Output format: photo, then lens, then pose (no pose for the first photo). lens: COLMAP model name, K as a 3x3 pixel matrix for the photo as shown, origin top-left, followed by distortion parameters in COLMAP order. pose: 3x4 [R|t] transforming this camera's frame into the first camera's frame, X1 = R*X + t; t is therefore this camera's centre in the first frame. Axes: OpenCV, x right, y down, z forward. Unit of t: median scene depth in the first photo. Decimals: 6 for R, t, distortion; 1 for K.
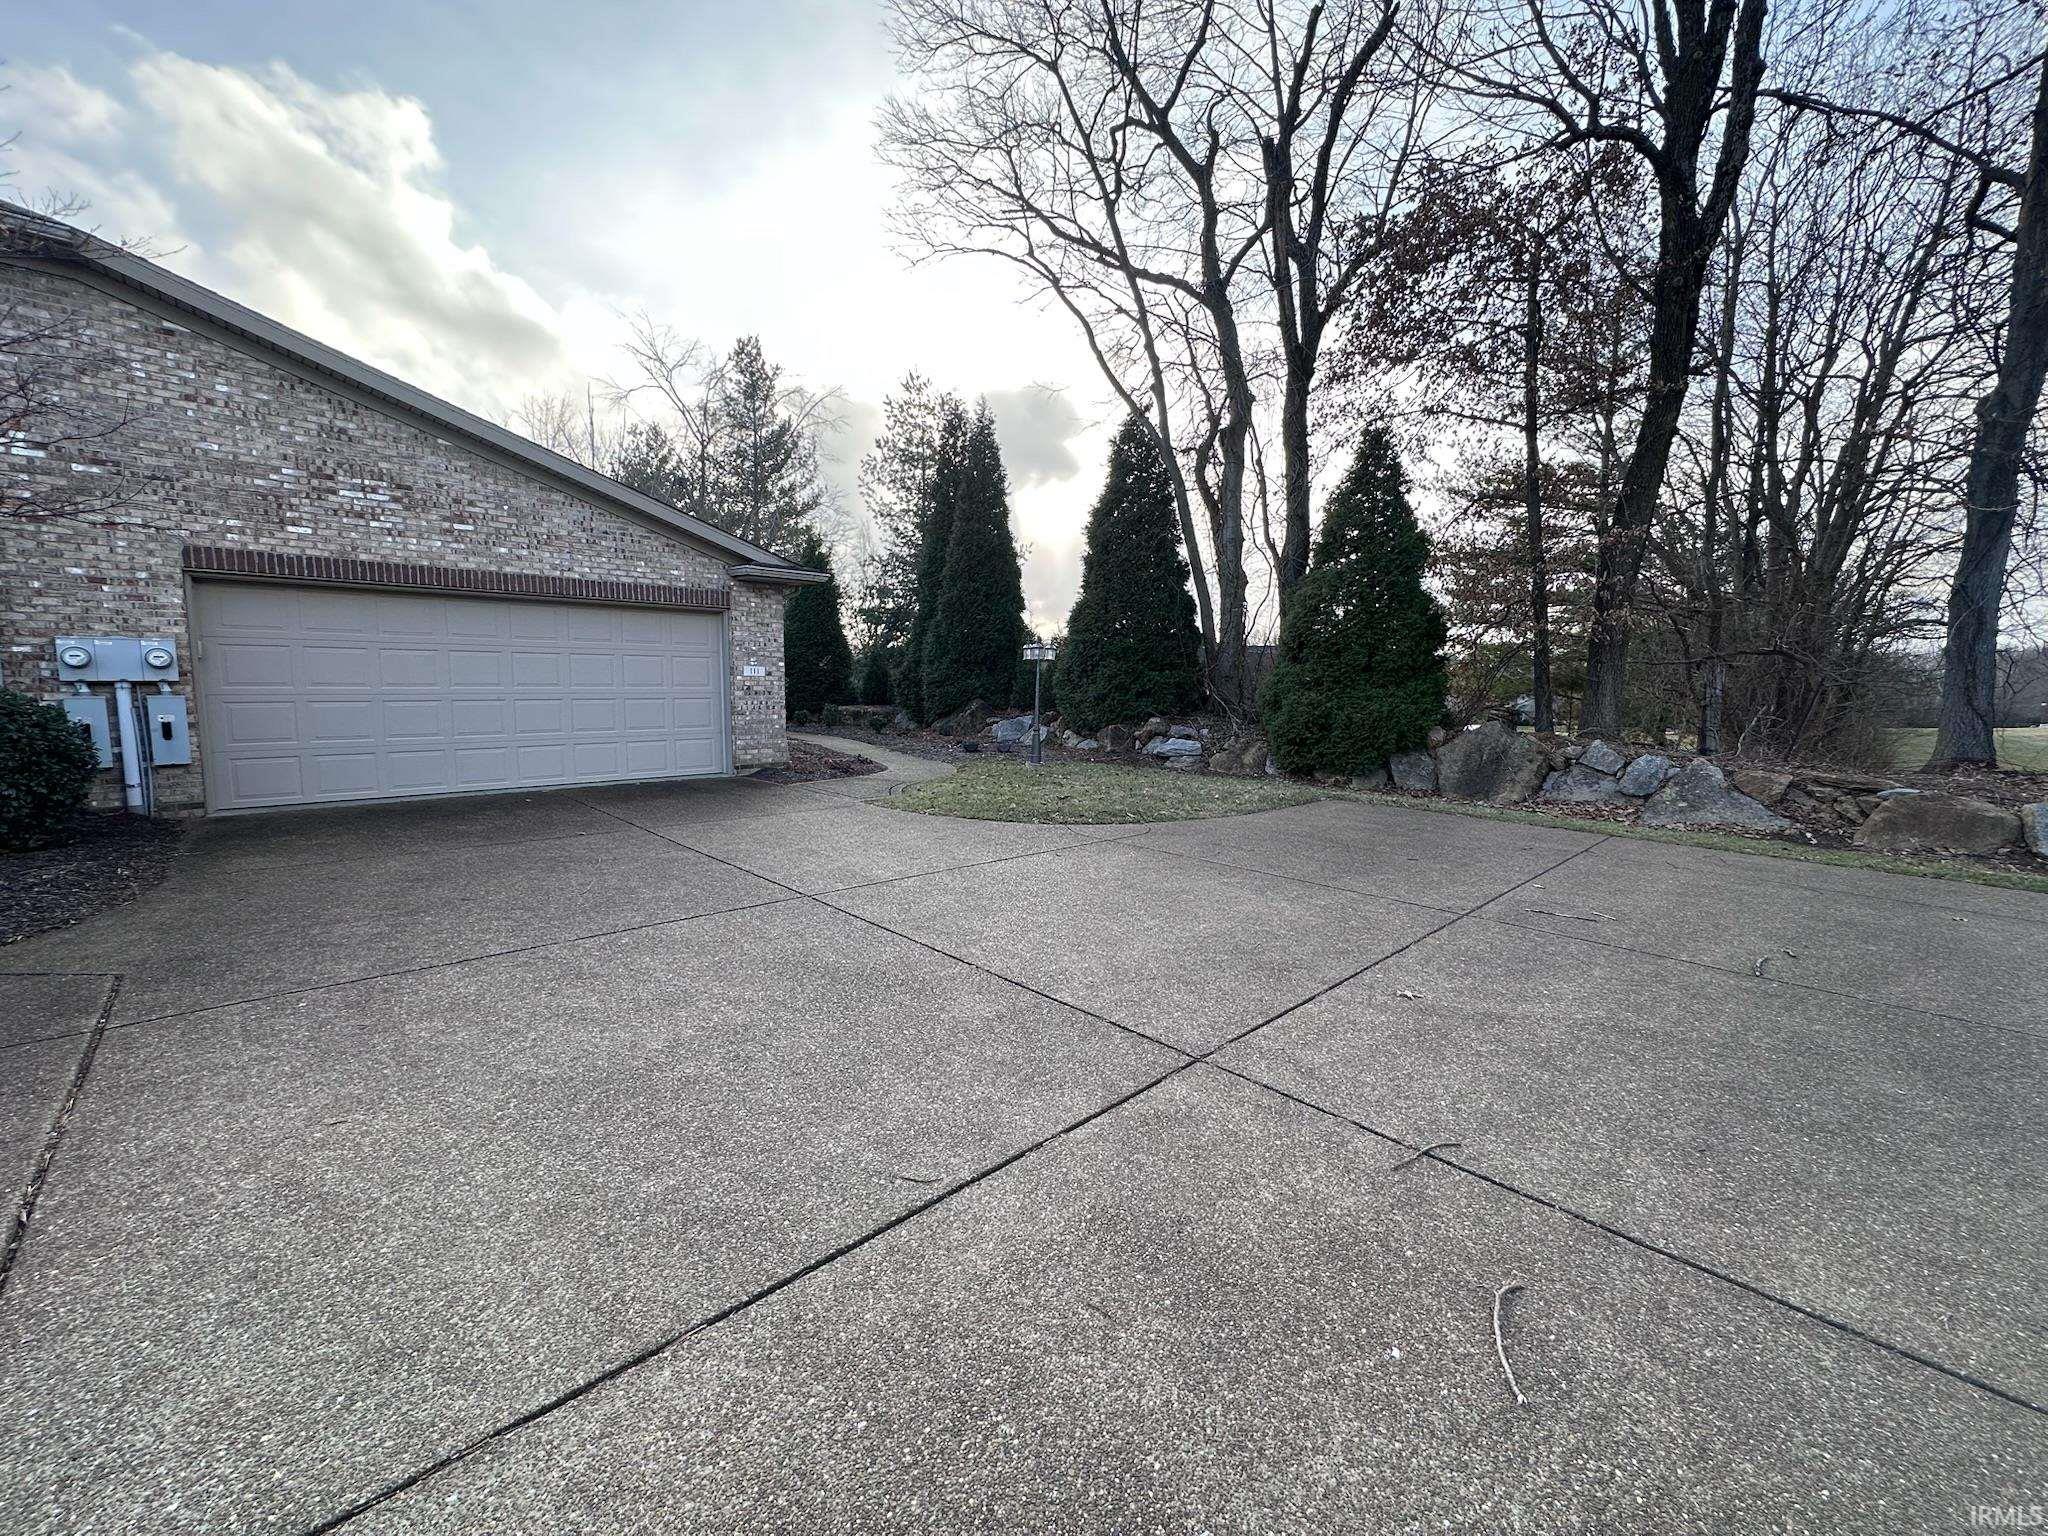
lens RADIAL K [[825.3, 0, 1024.0], [0, 825.3, 768.0], [0, 0, 1]] dist [-0.001439, -0.000143]
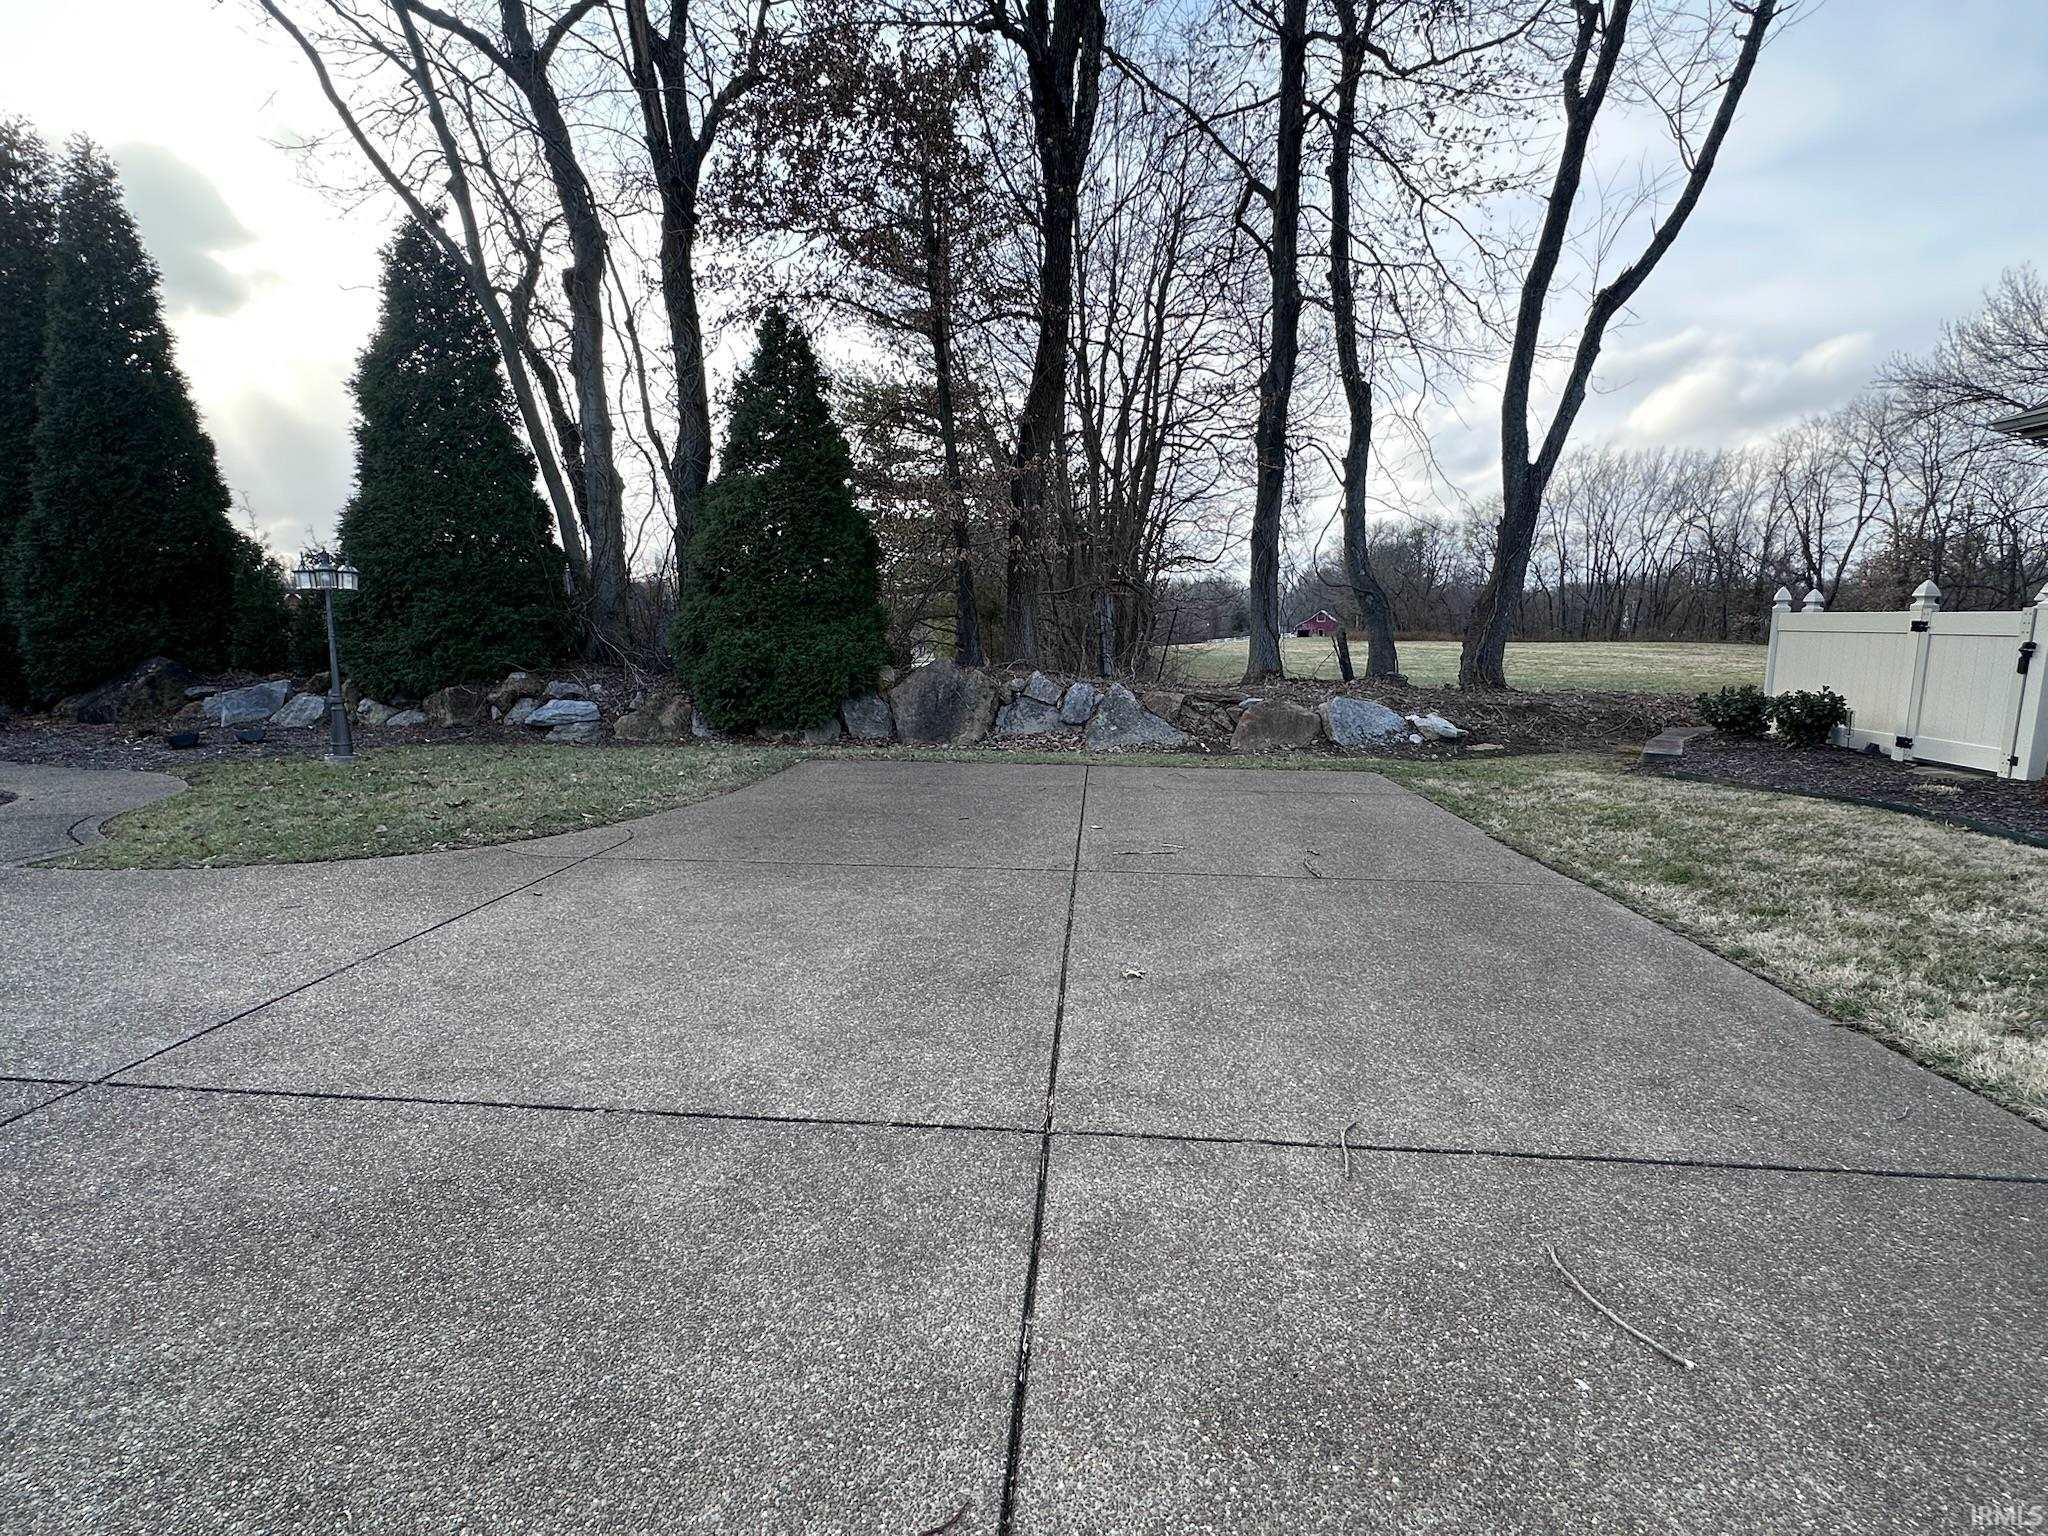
lens RADIAL K [[991.6, 0, 1024.0], [0, 991.6, 768.0], [0, 0, 1]] dist [-0.001576, 0.000140]
pose [[0.749169, -0.116507, 0.652052, -0.087019], [0.085445, 0.993183, 0.079288, -0.011208], [-0.656845, -0.003685, 0.754017, 0.085817]]
